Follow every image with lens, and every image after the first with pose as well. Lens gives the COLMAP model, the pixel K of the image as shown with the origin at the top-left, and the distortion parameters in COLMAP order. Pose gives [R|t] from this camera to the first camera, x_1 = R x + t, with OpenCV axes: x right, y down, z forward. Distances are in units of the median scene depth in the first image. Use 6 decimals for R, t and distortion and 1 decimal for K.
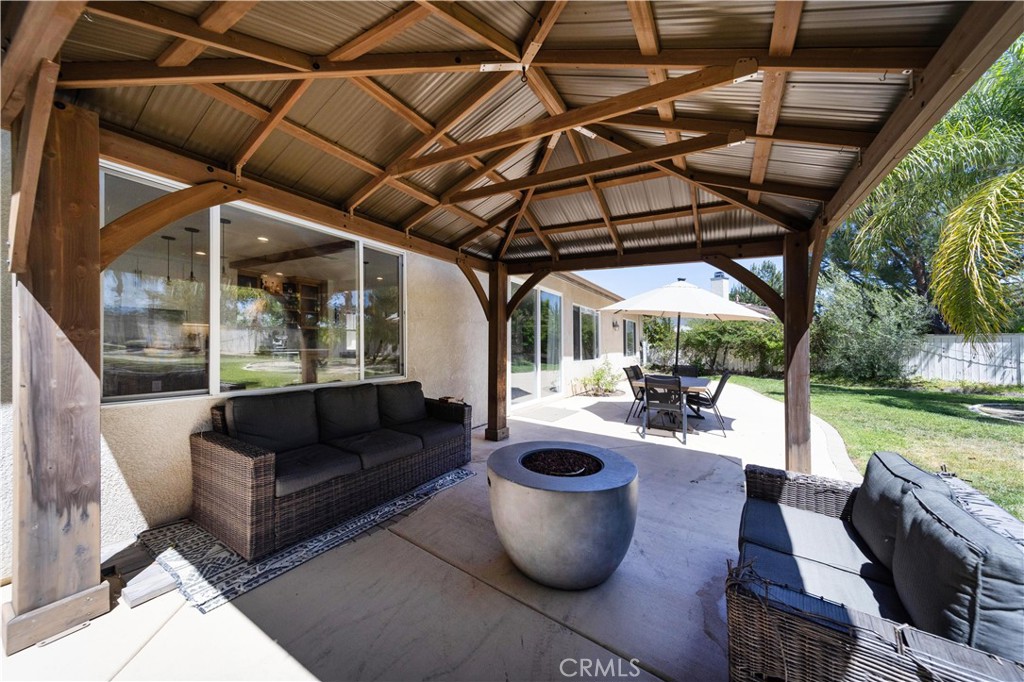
lens RADIAL K [[367.3, 0, 506.9], [0, 367.3, 341.6], [0, 0, 1]] dist [0.001050, -0.000006]
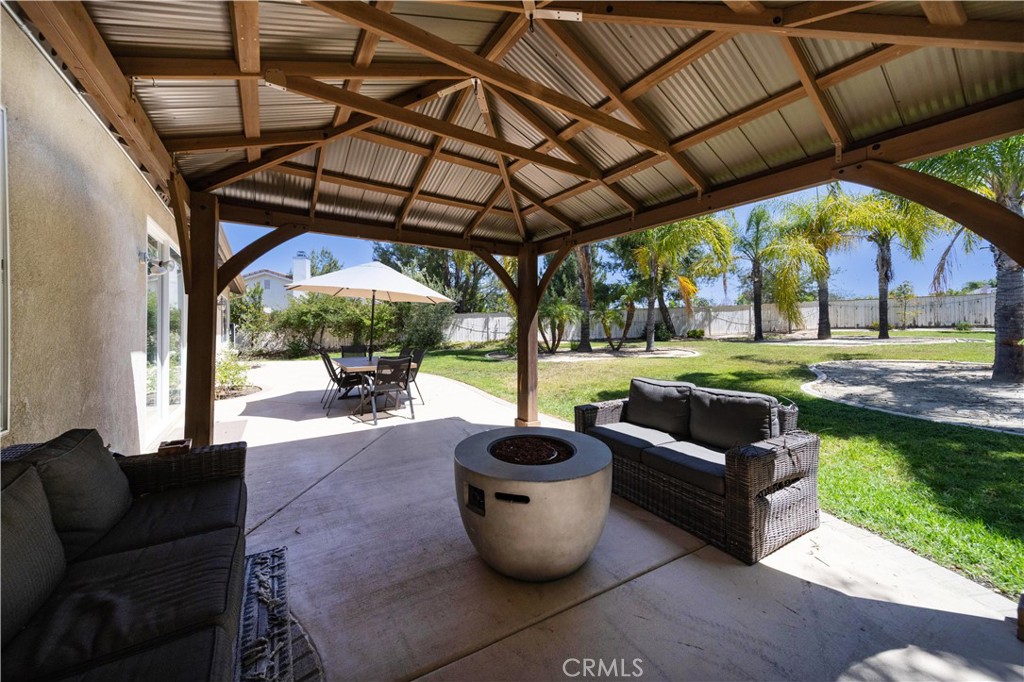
lens RADIAL K [[367.3, 0, 506.3], [0, 367.3, 318.1], [0, 0, 1]] dist [0.001050, -0.000006]
pose [[0.427752, -0.017237, 0.903732, -0.354391], [0.024089, 0.999680, 0.007666, -0.010628], [-0.903575, 0.018491, 0.428030, 0.306732]]
